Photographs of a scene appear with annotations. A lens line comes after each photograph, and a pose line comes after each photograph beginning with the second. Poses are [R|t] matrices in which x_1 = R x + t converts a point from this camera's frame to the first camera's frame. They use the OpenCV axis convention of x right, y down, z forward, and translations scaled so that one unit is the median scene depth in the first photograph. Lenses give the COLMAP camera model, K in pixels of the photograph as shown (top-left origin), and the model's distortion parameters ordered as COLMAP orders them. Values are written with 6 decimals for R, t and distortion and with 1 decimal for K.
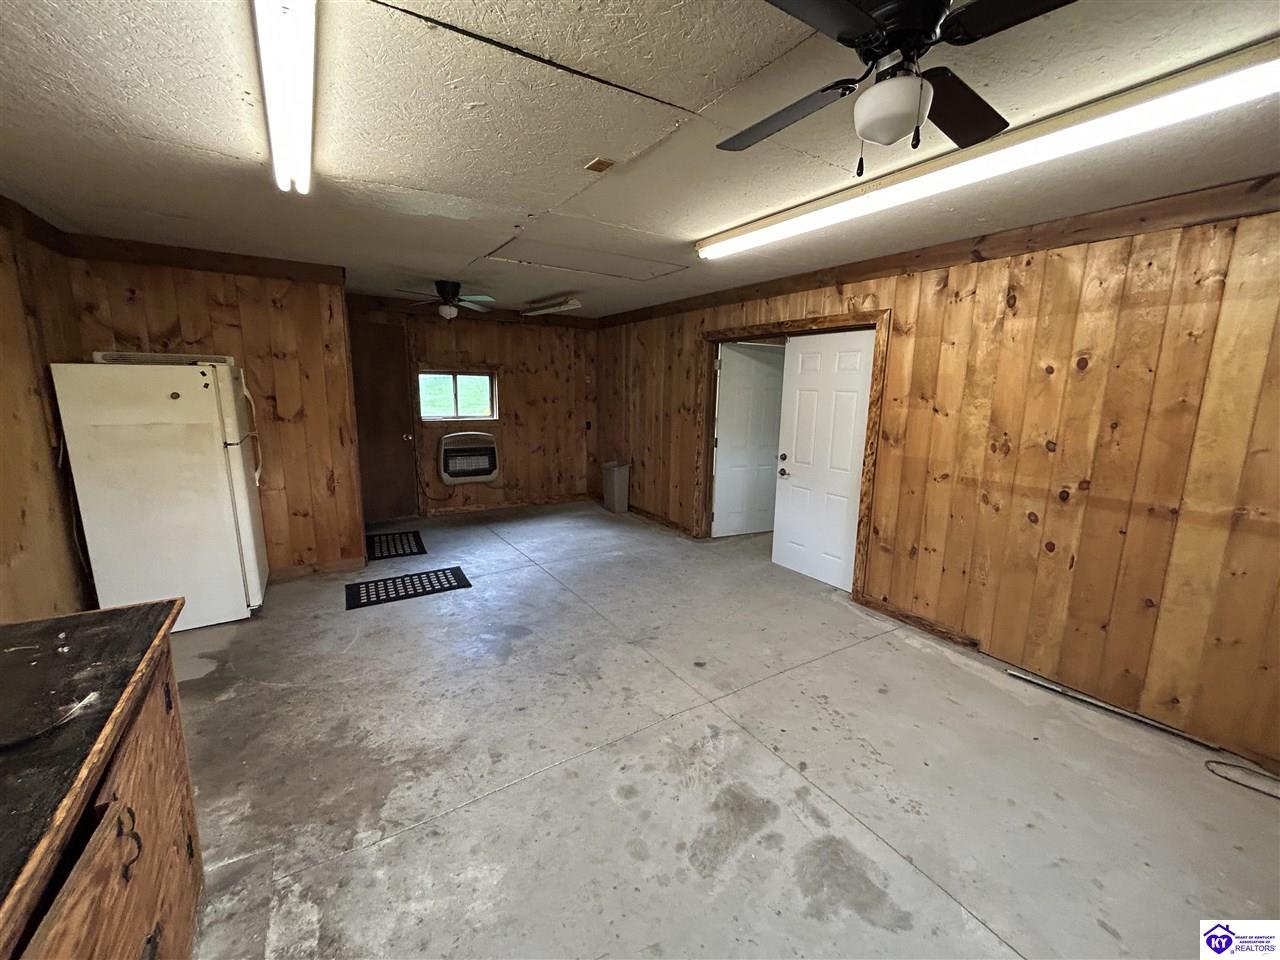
lens RADIAL K [[518.4, 0, 640.9], [0, 518.4, 479.0], [0, 0, 1]] dist [0.000116, -0.000065]
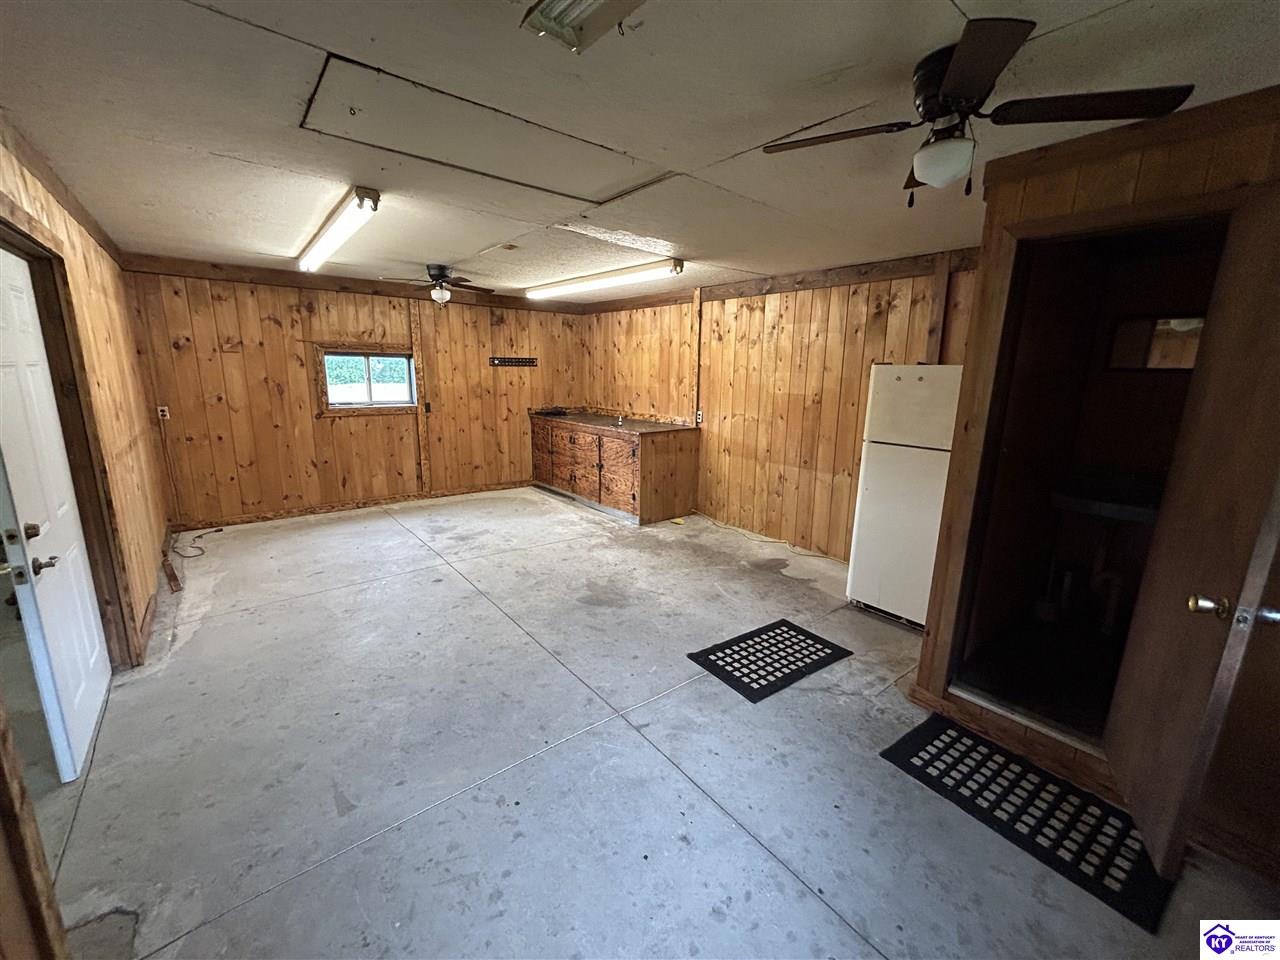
lens RADIAL K [[518.4, 0, 639.5], [0, 518.4, 479.2], [0, 0, 1]] dist [0.000116, -0.000065]
pose [[-0.993682, -0.015673, -0.111133, -0.281407], [-0.056662, 0.924800, 0.376211, -0.466146], [0.096880, 0.380131, -0.919845, 2.504921]]
